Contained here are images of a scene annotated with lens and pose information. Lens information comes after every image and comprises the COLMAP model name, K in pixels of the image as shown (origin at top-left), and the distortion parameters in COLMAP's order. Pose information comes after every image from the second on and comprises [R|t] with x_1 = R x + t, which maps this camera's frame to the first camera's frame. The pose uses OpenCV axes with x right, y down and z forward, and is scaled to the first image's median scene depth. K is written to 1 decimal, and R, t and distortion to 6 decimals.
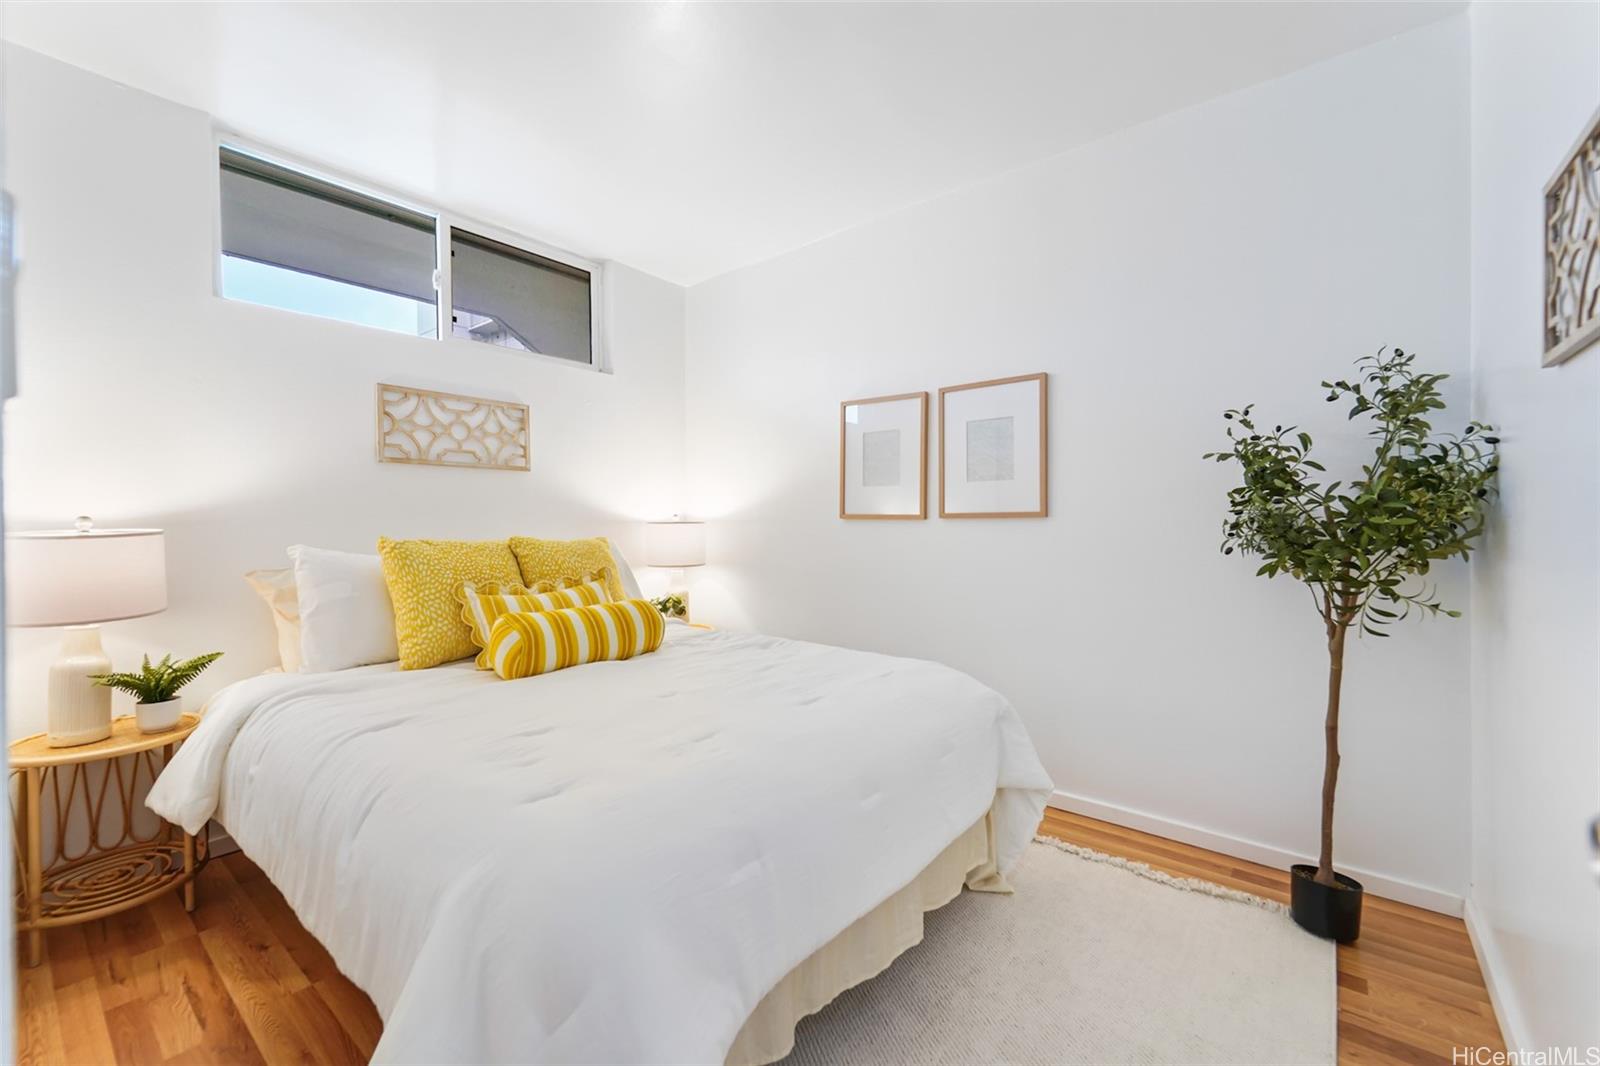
lens RADIAL K [[627.3, 0, 798.6], [0, 627.3, 515.1], [0, 0, 1]] dist [0.000172, 0.000163]
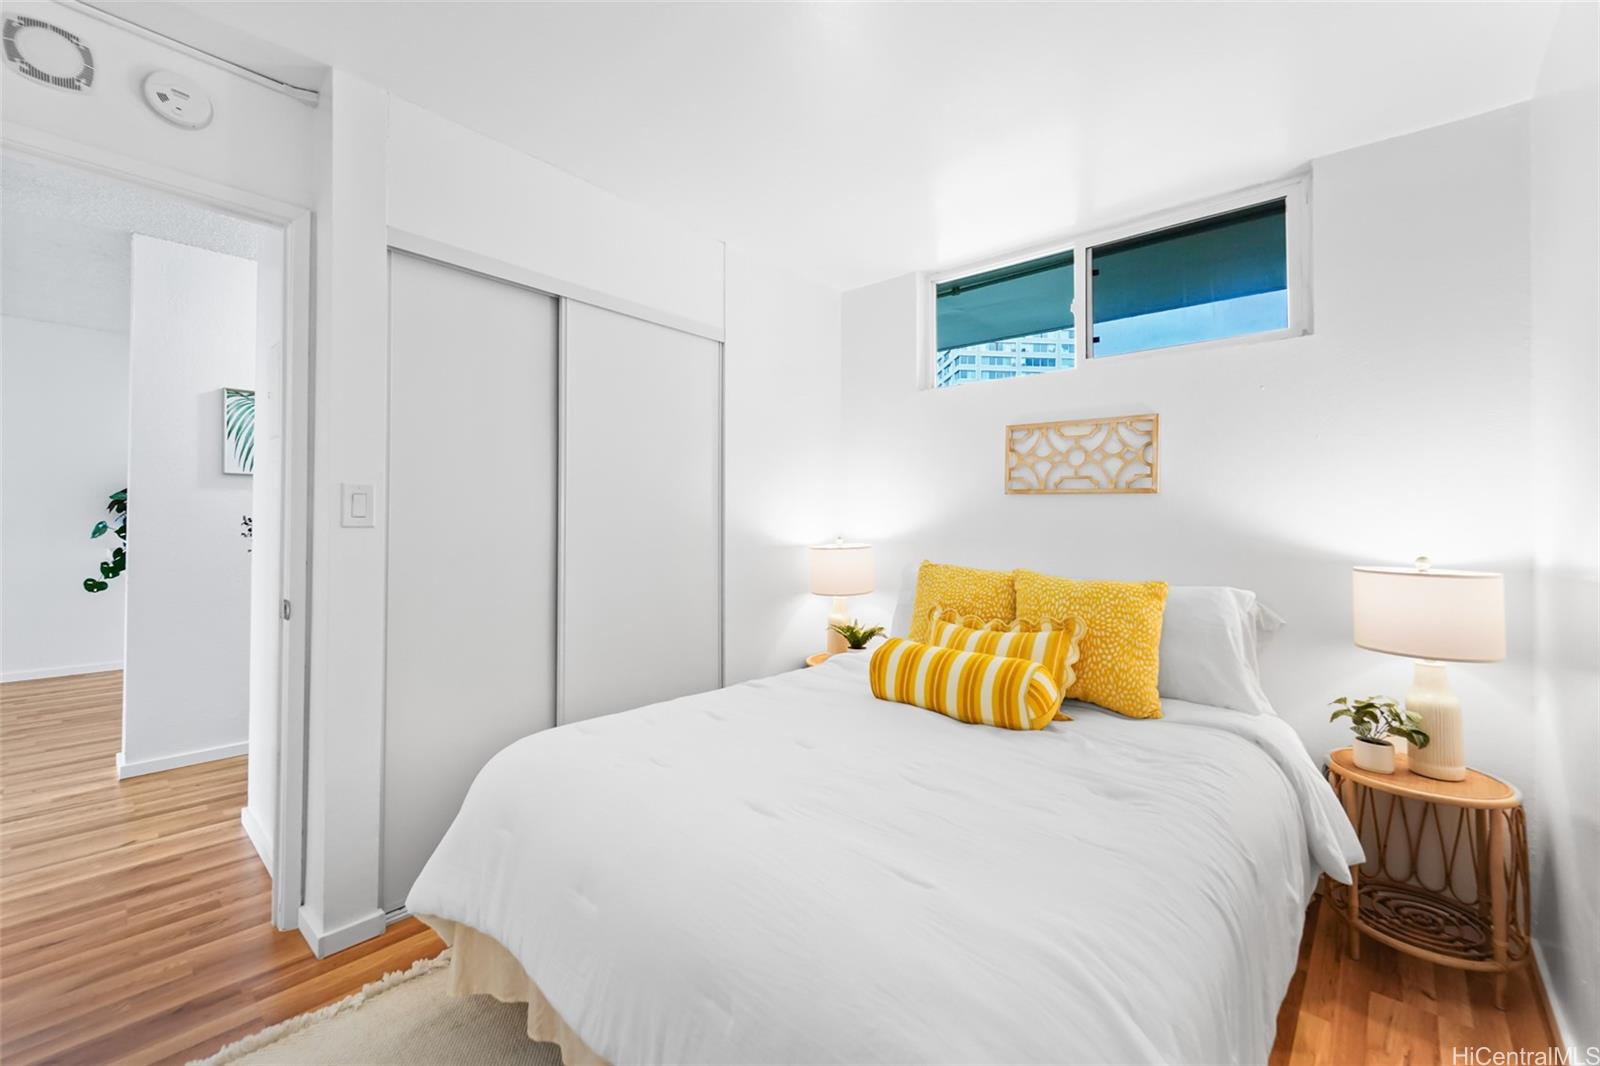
lens RADIAL K [[675.5, 0, 800.0], [0, 675.5, 533.0], [0, 0, 1]] dist [-0.001037, 0.000062]
pose [[-0.065280, -0.002315, -0.997864, 0.514935], [-0.036231, 0.999343, 0.000051, -0.001183], [0.997209, 0.036157, -0.065321, 0.633678]]
